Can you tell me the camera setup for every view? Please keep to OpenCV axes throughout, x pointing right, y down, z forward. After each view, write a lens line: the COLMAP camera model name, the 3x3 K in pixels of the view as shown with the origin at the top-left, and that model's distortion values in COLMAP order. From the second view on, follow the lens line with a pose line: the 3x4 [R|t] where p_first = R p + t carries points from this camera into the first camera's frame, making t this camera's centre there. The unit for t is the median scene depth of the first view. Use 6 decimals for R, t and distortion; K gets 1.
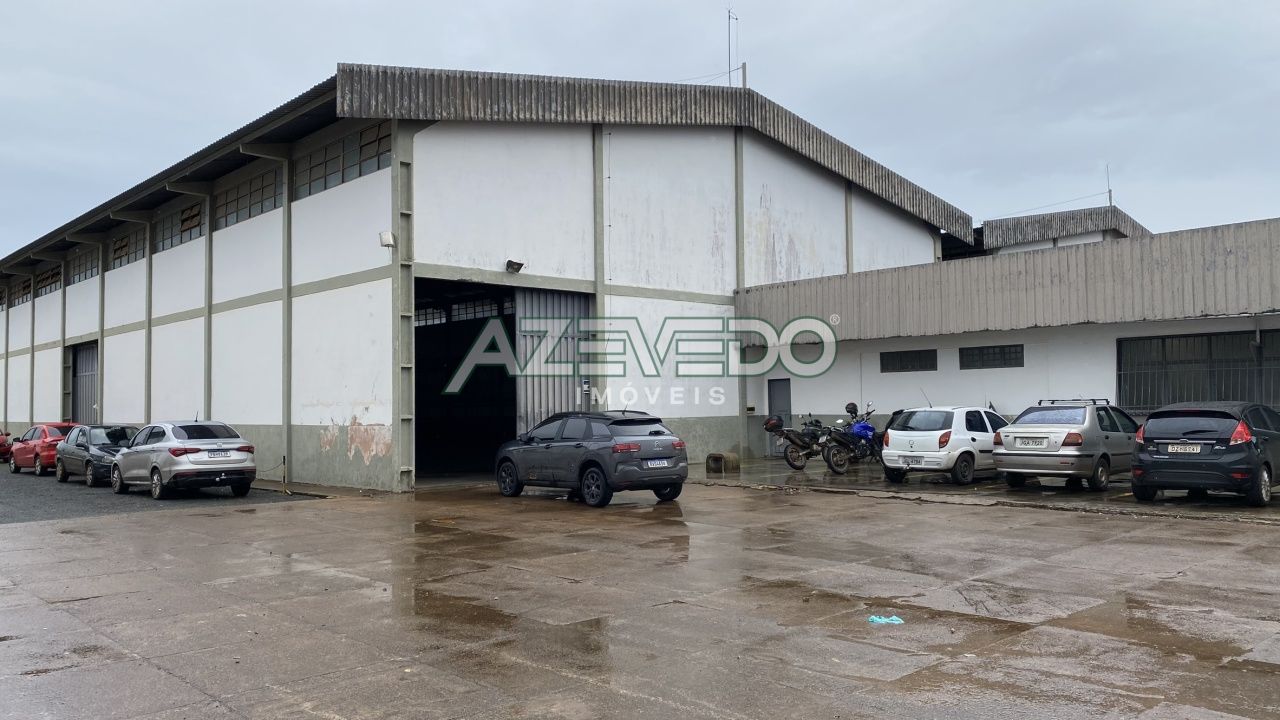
lens RADIAL K [[1071.6, 0, 651.6], [0, 1071.6, 358.6], [0, 0, 1]] dist [-0.030869, 0.032666]
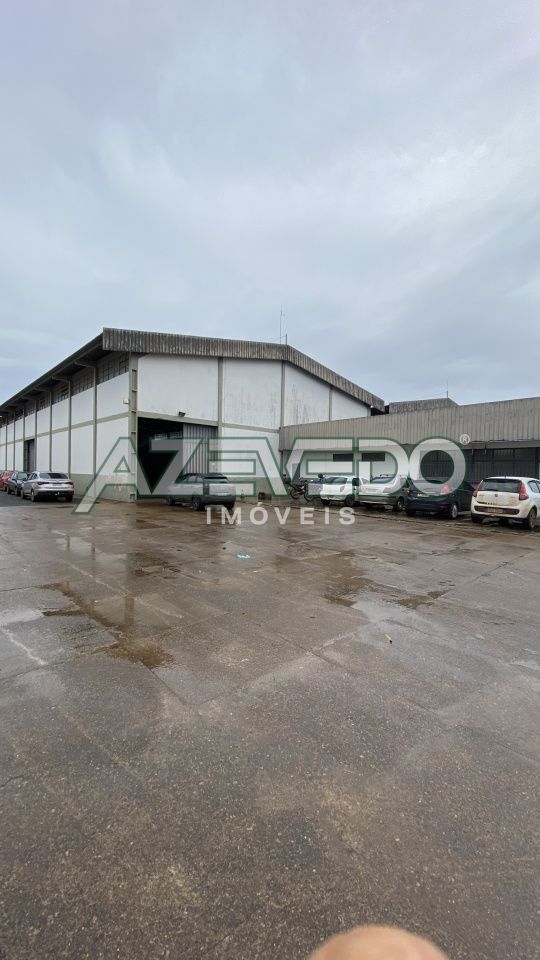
lens RADIAL K [[420.0, 0, 284.9], [0, 420.0, 488.2], [0, 0, 1]] dist [0.001349, -0.004235]
pose [[0.999393, 0.034352, -0.005770, 0.113918], [-0.033788, 0.996285, 0.079212, 0.000478], [0.008470, -0.078969, 0.996841, 0.010277]]
